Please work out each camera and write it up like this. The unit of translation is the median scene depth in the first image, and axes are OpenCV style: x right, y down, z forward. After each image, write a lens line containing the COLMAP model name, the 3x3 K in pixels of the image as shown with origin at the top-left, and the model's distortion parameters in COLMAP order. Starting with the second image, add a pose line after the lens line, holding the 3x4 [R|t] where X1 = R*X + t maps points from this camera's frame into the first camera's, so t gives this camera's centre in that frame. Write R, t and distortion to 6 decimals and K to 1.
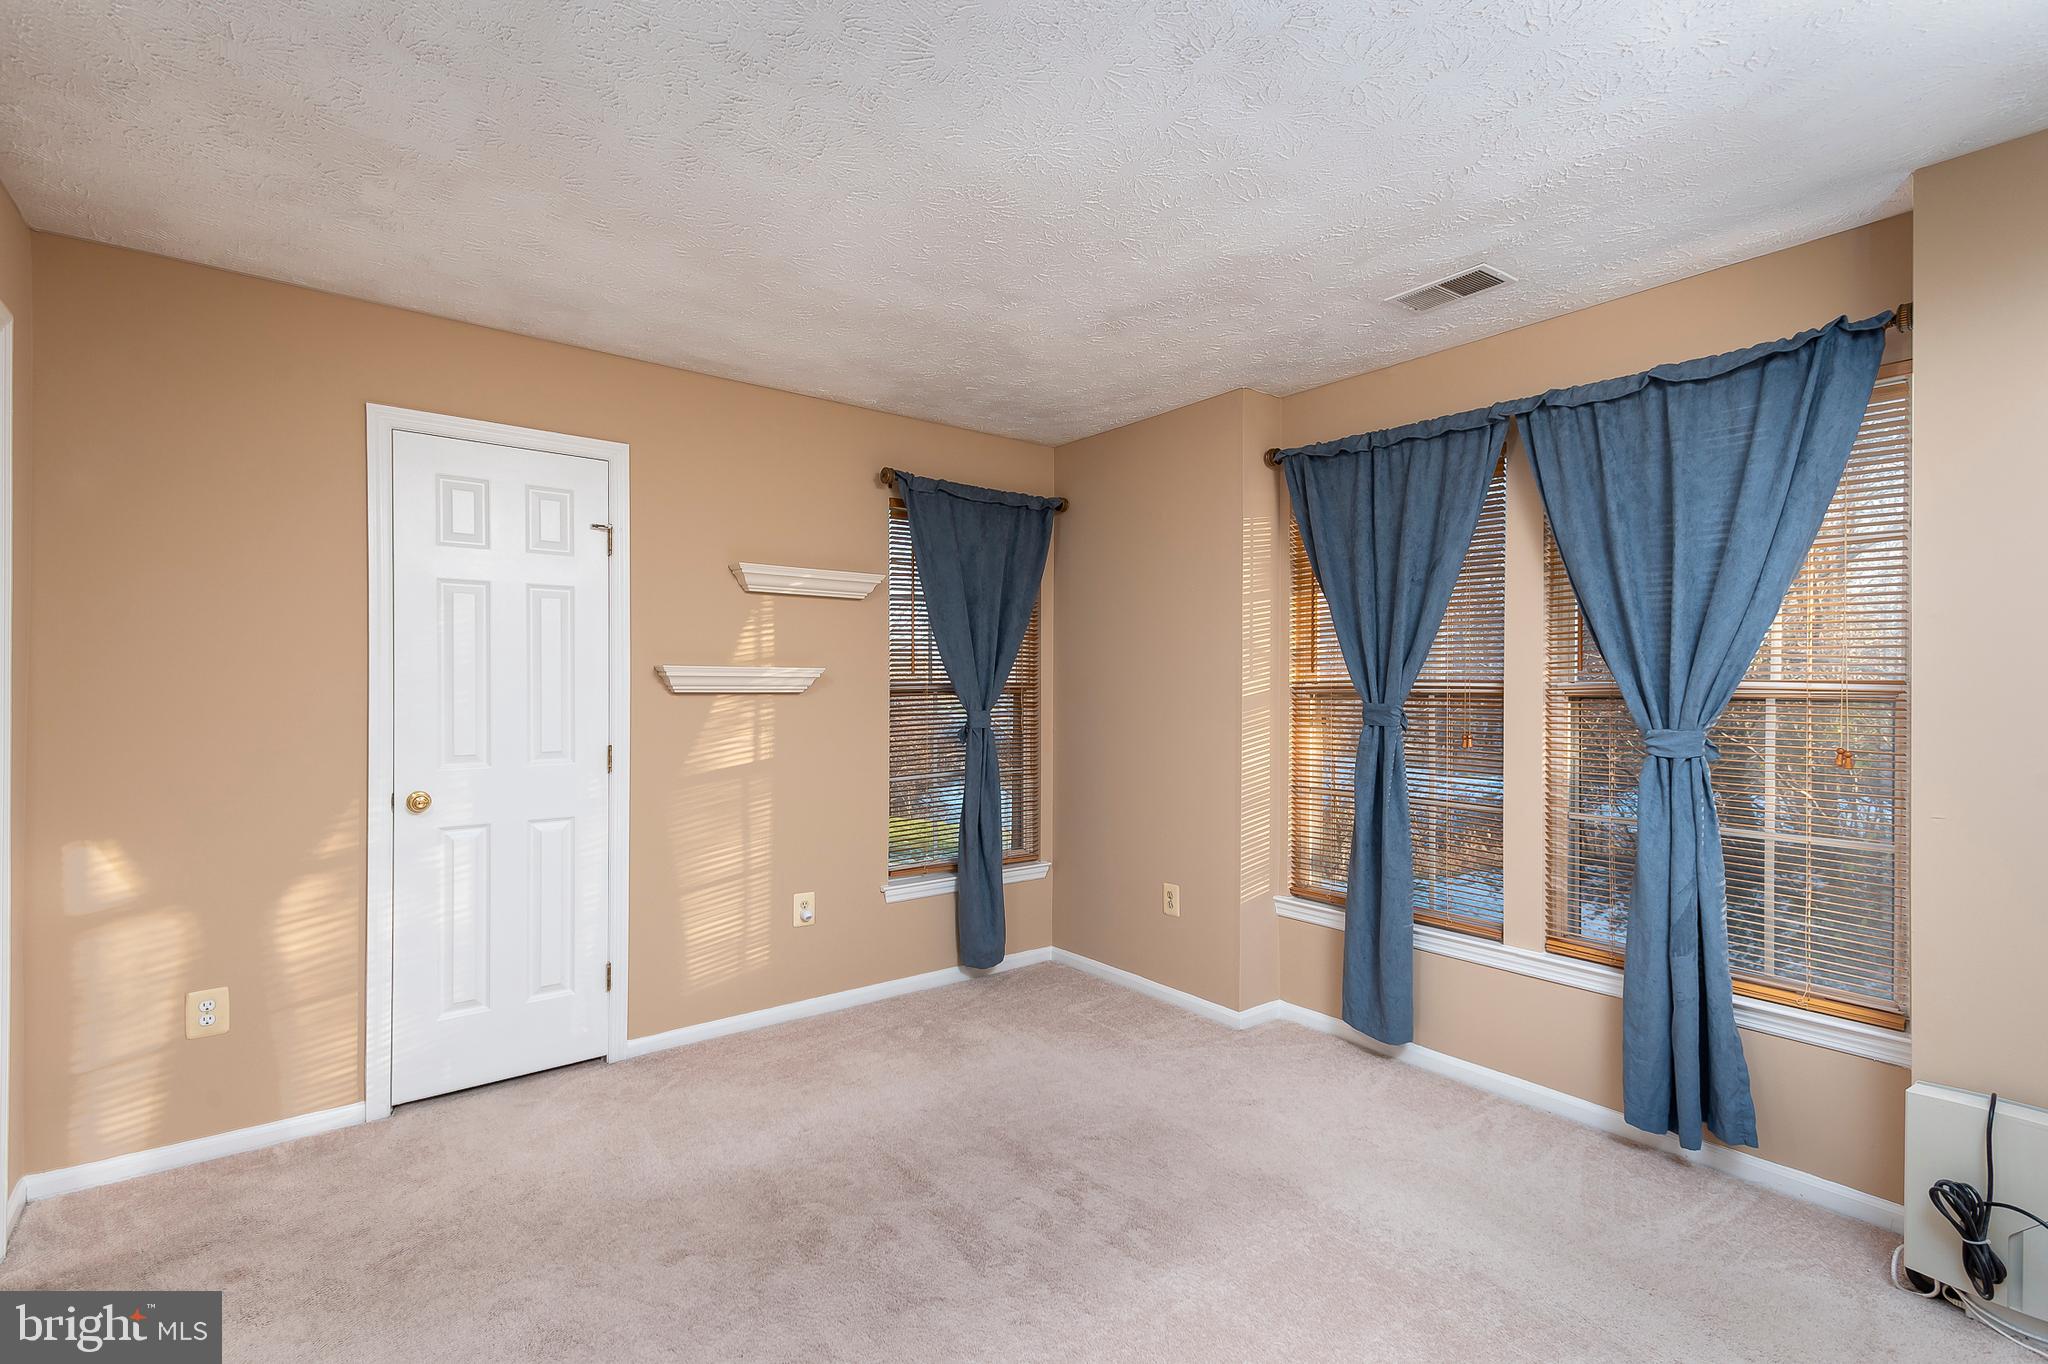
lens RADIAL K [[980.6, 0, 1024.0], [0, 980.6, 682.0], [0, 0, 1]] dist [0.003468, -0.000033]
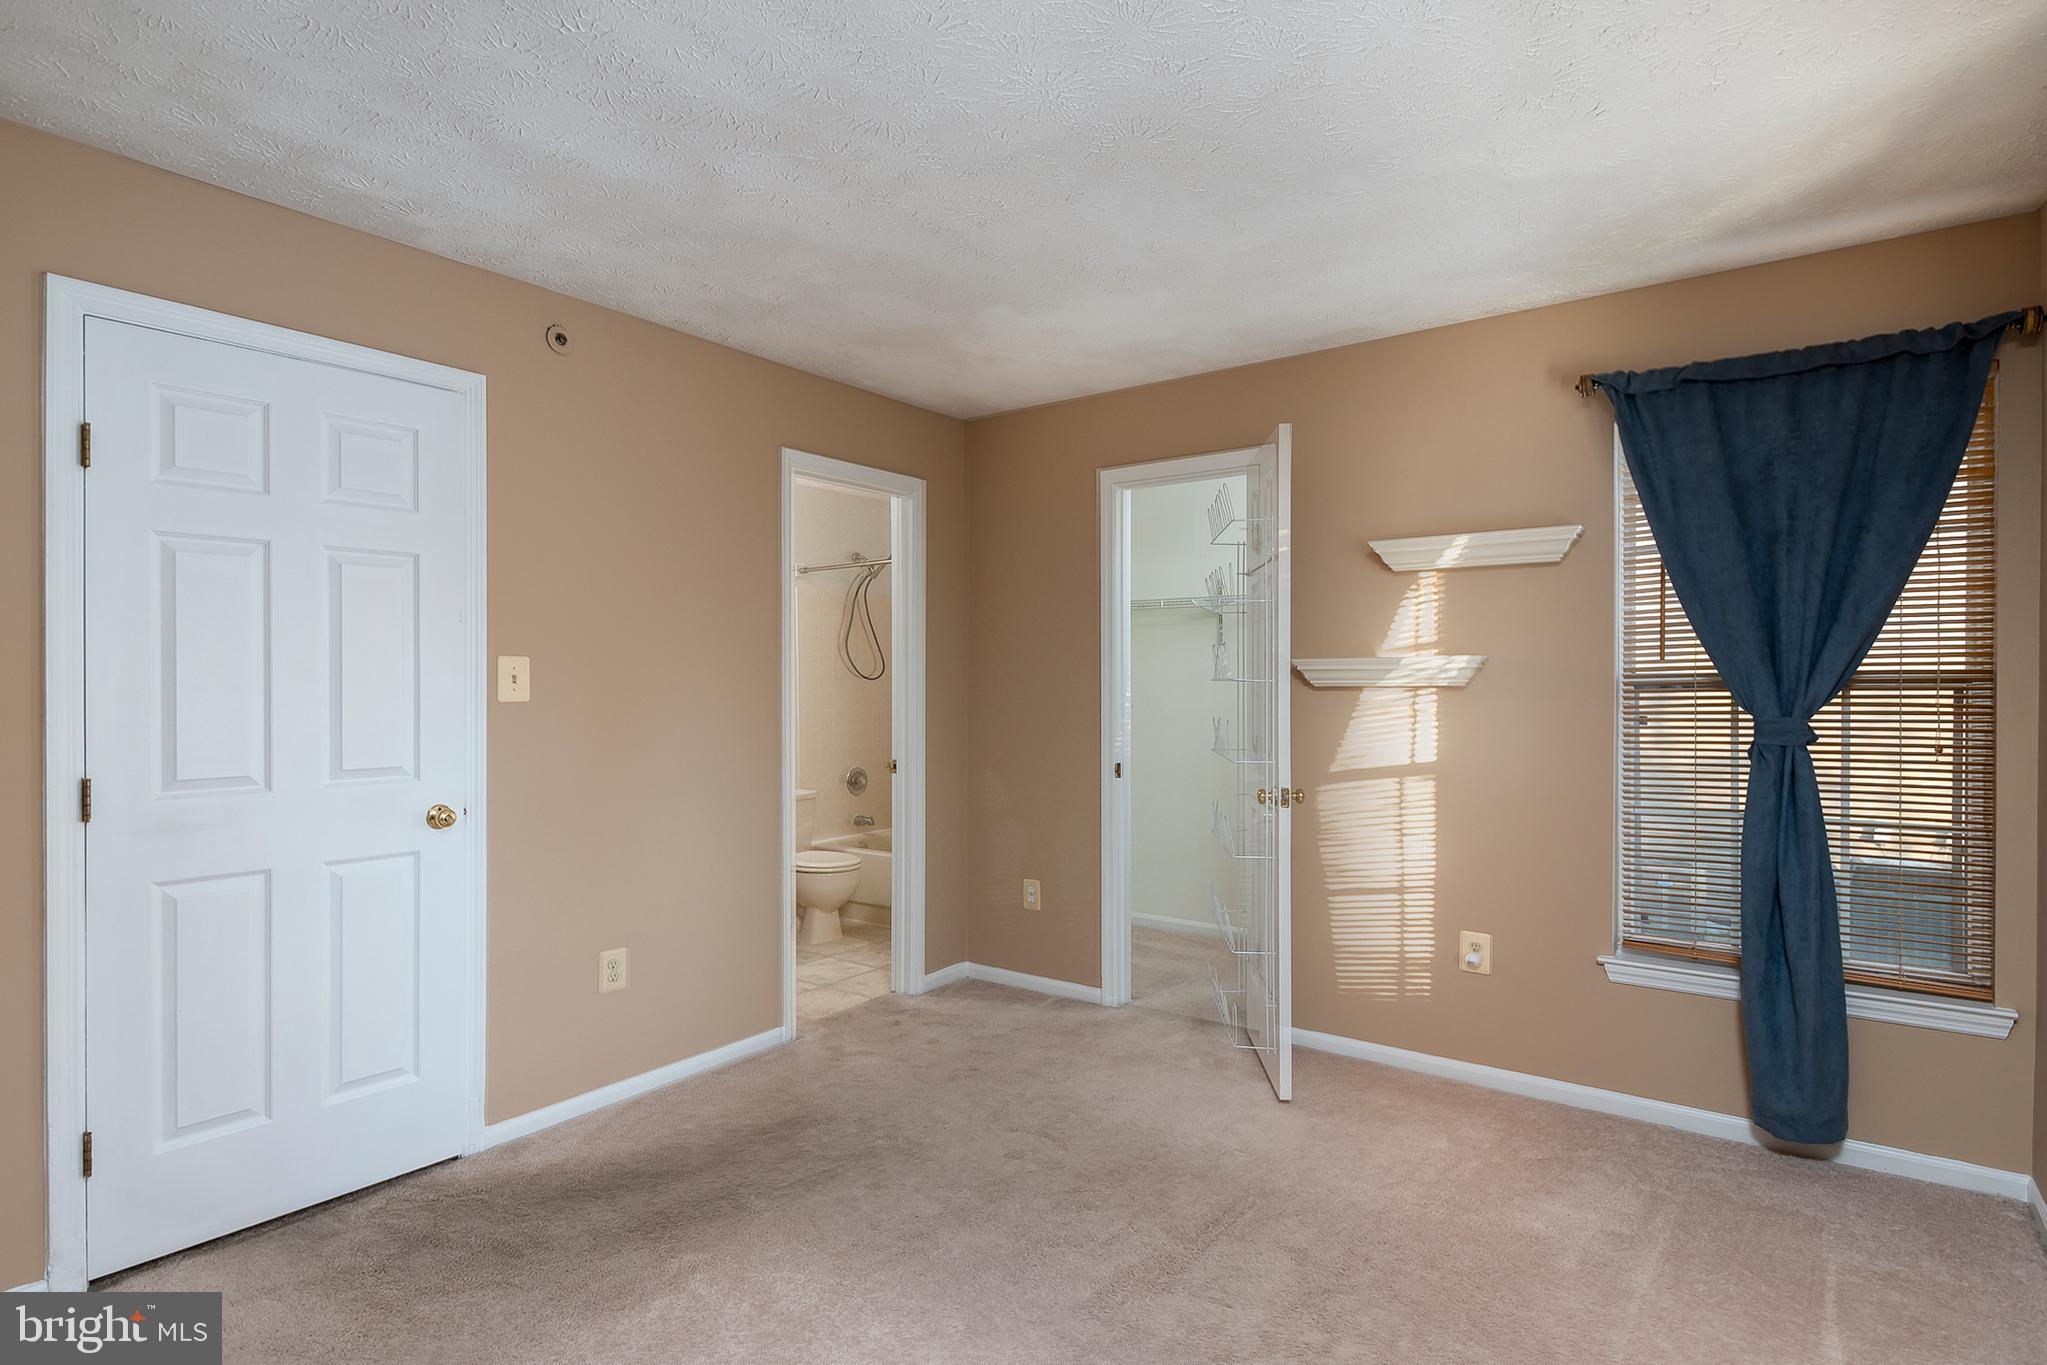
lens RADIAL K [[1064.7, 0, 1023.5], [0, 1064.7, 682.5], [0, 0, 1]] dist [0.000650, 0.001063]
pose [[0.229406, -0.007076, -0.973305, 0.500279], [0.005899, 0.999965, -0.005880, 0.009139], [0.973313, -0.004392, 0.229439, 0.389881]]
